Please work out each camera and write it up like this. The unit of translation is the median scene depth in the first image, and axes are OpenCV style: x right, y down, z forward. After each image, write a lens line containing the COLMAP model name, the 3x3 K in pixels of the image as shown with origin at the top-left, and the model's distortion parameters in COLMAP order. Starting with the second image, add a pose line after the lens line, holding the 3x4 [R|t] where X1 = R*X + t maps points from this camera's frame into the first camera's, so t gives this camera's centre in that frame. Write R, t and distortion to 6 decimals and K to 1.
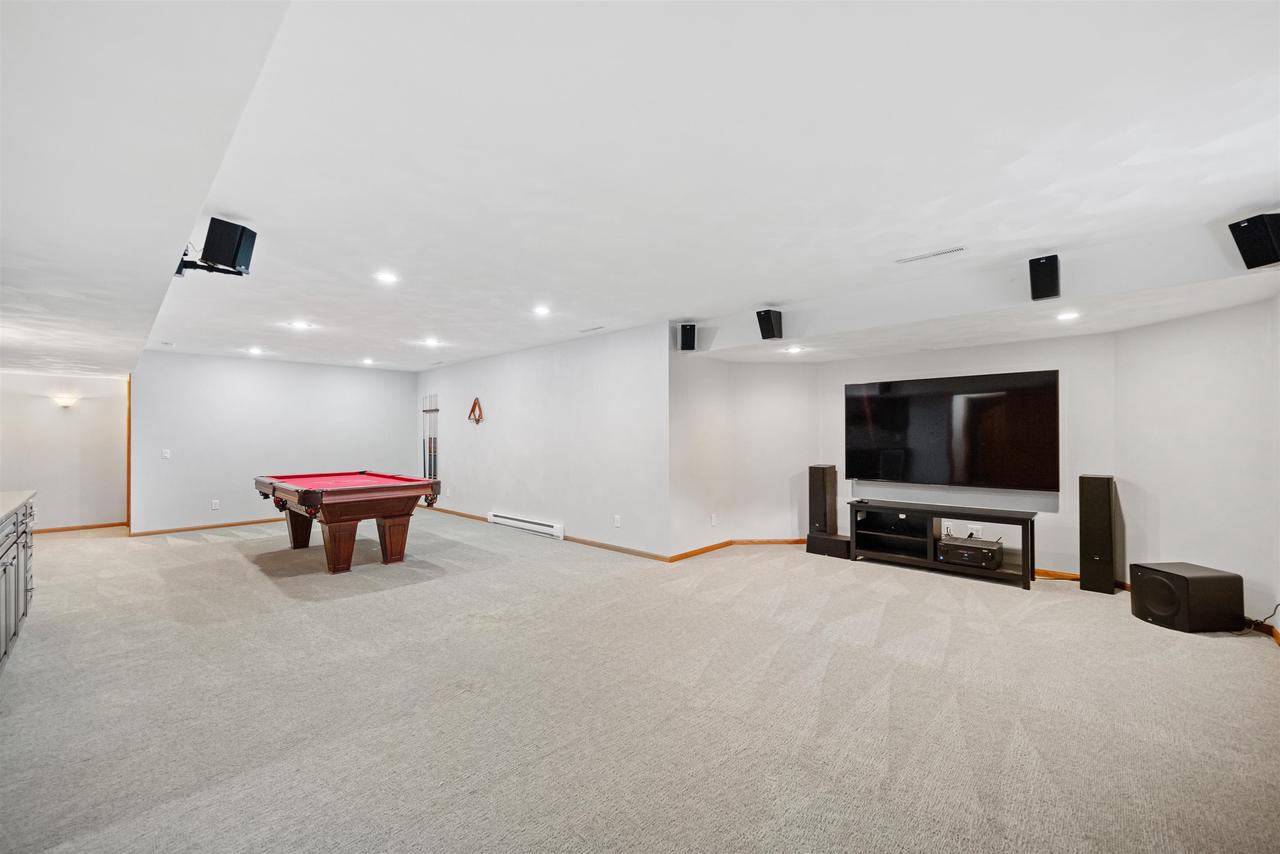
lens RADIAL K [[501.6, 0, 659.9], [0, 501.6, 425.1], [0, 0, 1]] dist [-0.000405, -0.000020]
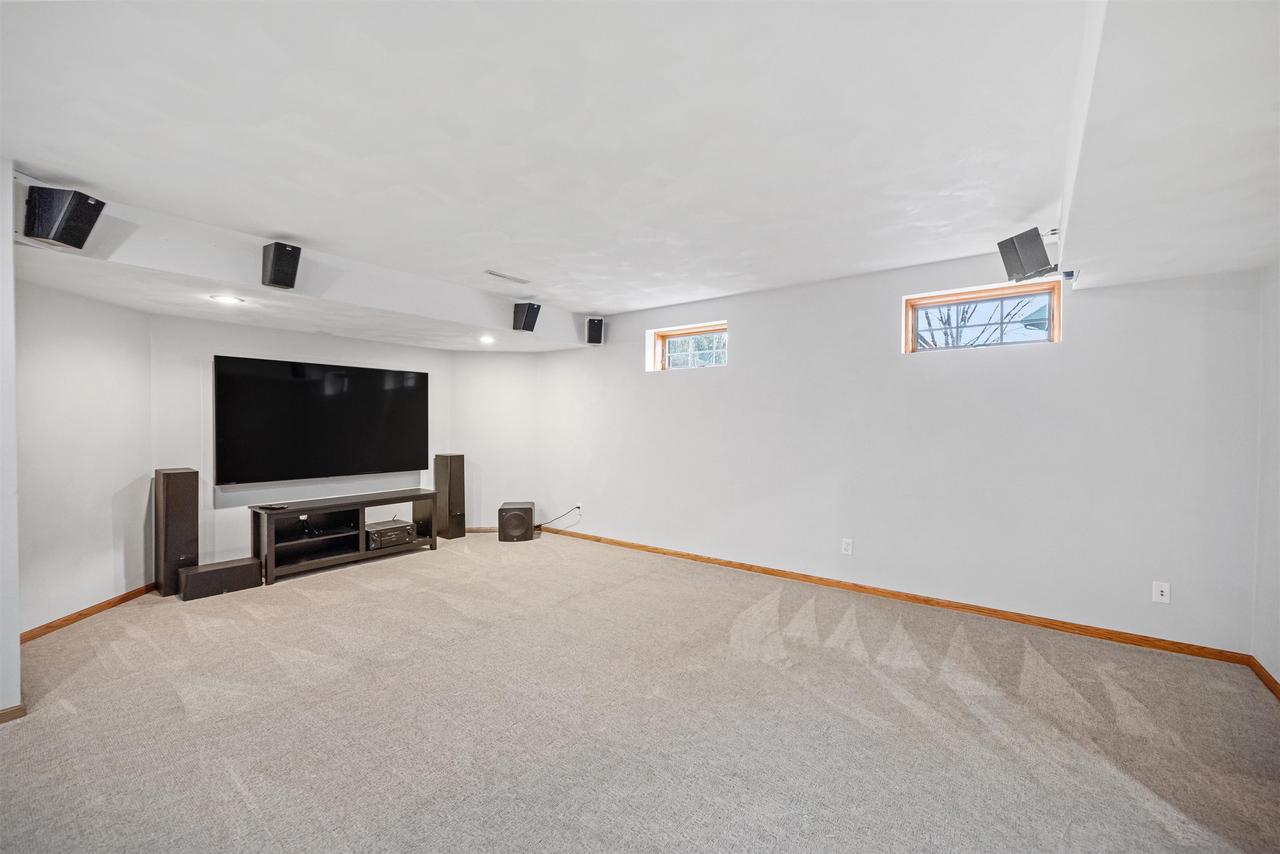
lens RADIAL K [[501.6, 0, 645.1], [0, 501.6, 429.8], [0, 0, 1]] dist [-0.000405, -0.000020]
pose [[-0.067608, -0.015774, 0.997587, -0.471869], [-0.024276, 0.999605, 0.014160, 0.001248], [-0.997417, -0.023260, -0.067964, 0.506837]]
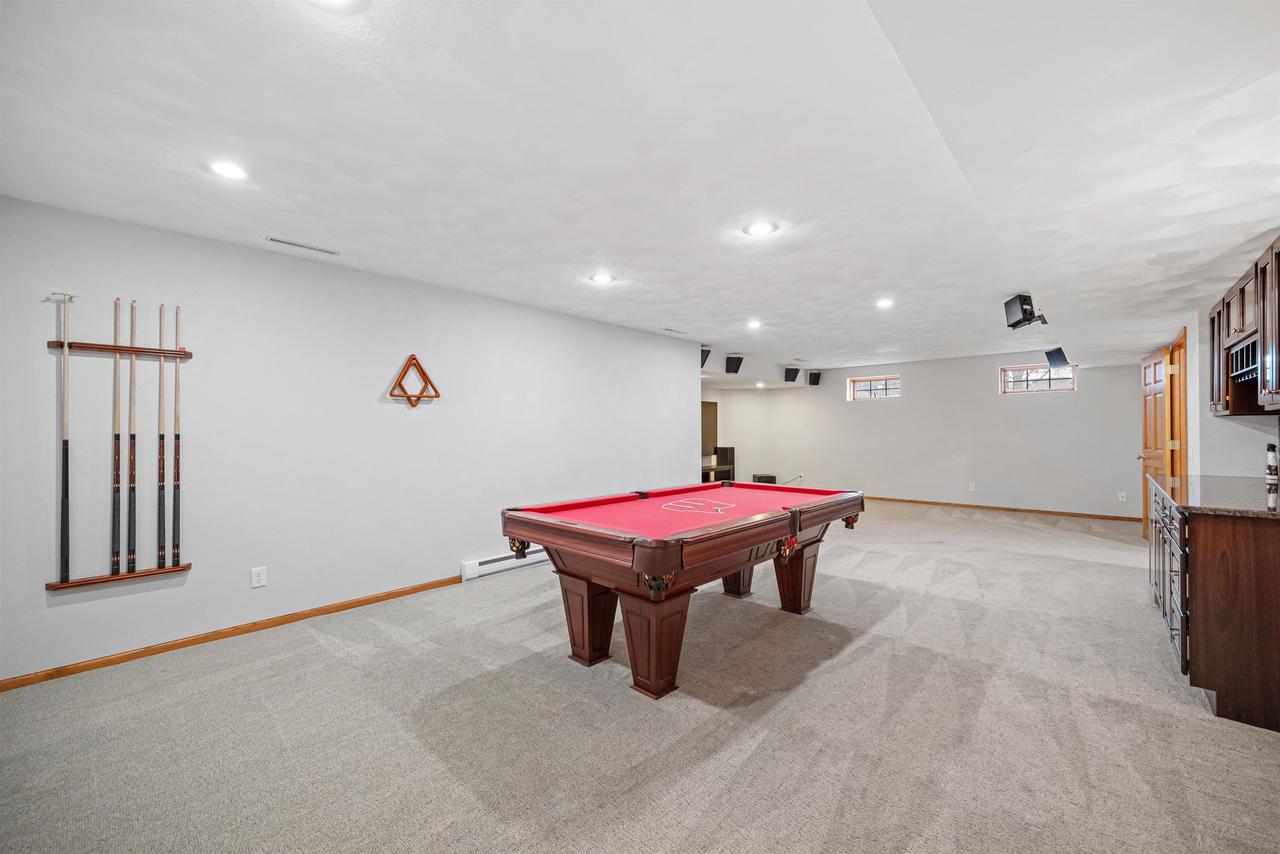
lens RADIAL K [[501.6, 0, 634.3], [0, 501.6, 430.4], [0, 0, 1]] dist [-0.000405, -0.000020]
pose [[0.019335, 0.006772, 0.999790, -1.426677], [-0.015974, 0.999852, -0.006464, 0.035619], [-0.999685, -0.015846, 0.019440, 1.250292]]
